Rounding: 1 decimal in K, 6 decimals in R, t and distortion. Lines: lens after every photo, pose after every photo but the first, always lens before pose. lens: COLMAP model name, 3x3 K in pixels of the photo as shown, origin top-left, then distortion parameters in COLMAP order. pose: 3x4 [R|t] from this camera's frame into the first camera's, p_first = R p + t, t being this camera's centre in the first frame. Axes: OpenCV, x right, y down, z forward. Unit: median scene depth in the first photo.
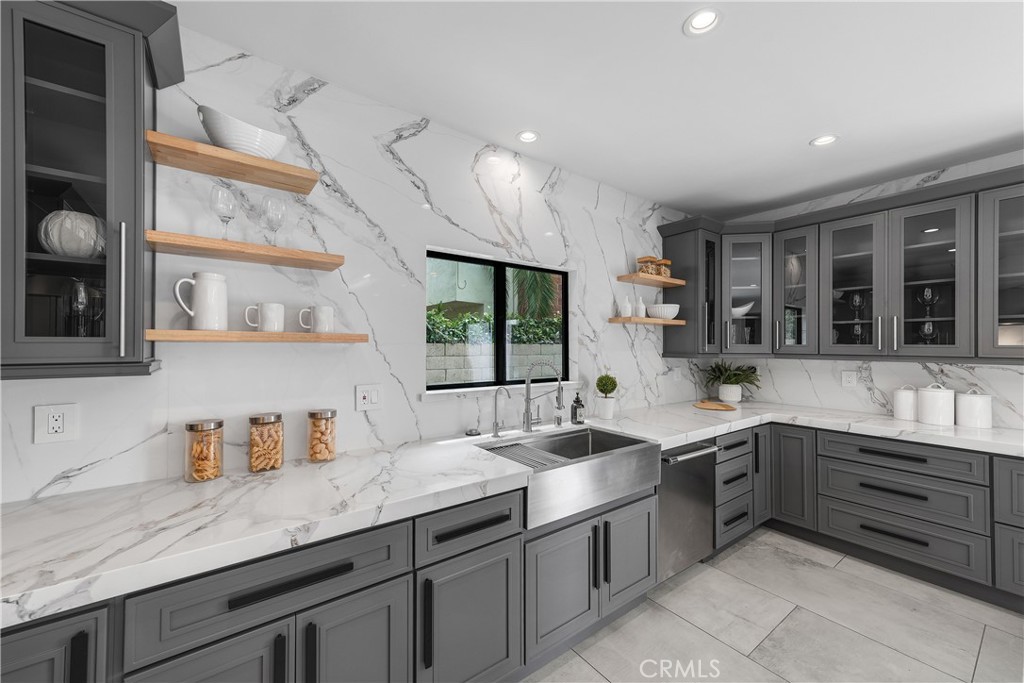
lens RADIAL K [[411.4, 0, 565.6], [0, 411.4, 342.1], [0, 0, 1]] dist [0.011011, 0.001720]
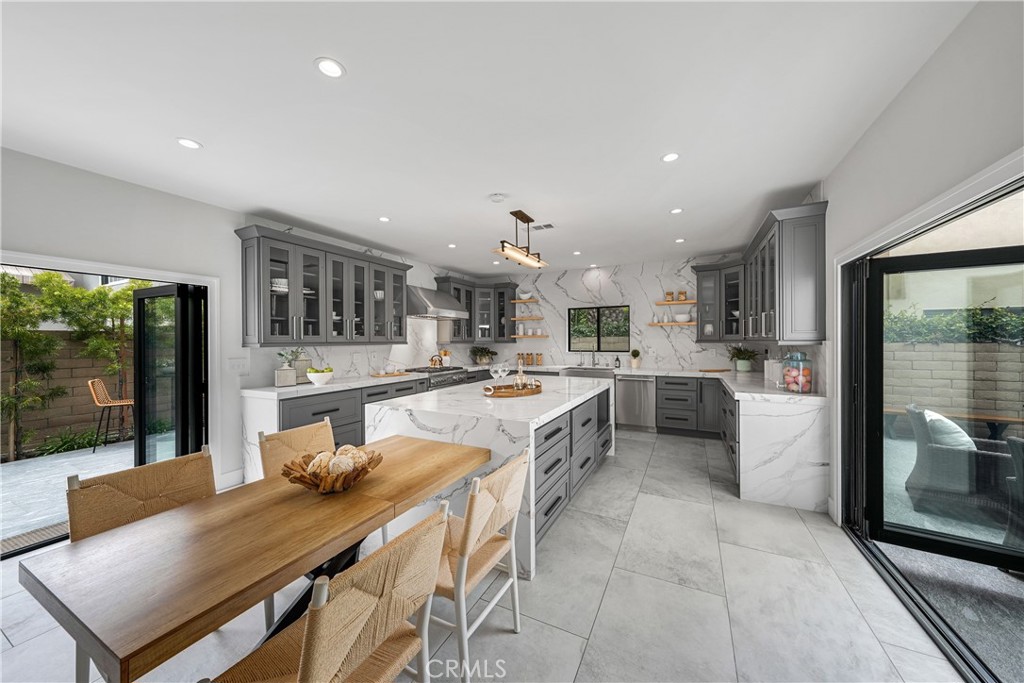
lens RADIAL K [[352.6, 0, 507.7], [0, 352.6, 341.8], [0, 0, 1]] dist [-0.002585, 0.001634]
pose [[0.378977, -0.002540, -0.925402, 1.586992], [0.015610, 0.999872, 0.003648, 0.017093], [0.925274, -0.015828, 0.378968, -0.400144]]
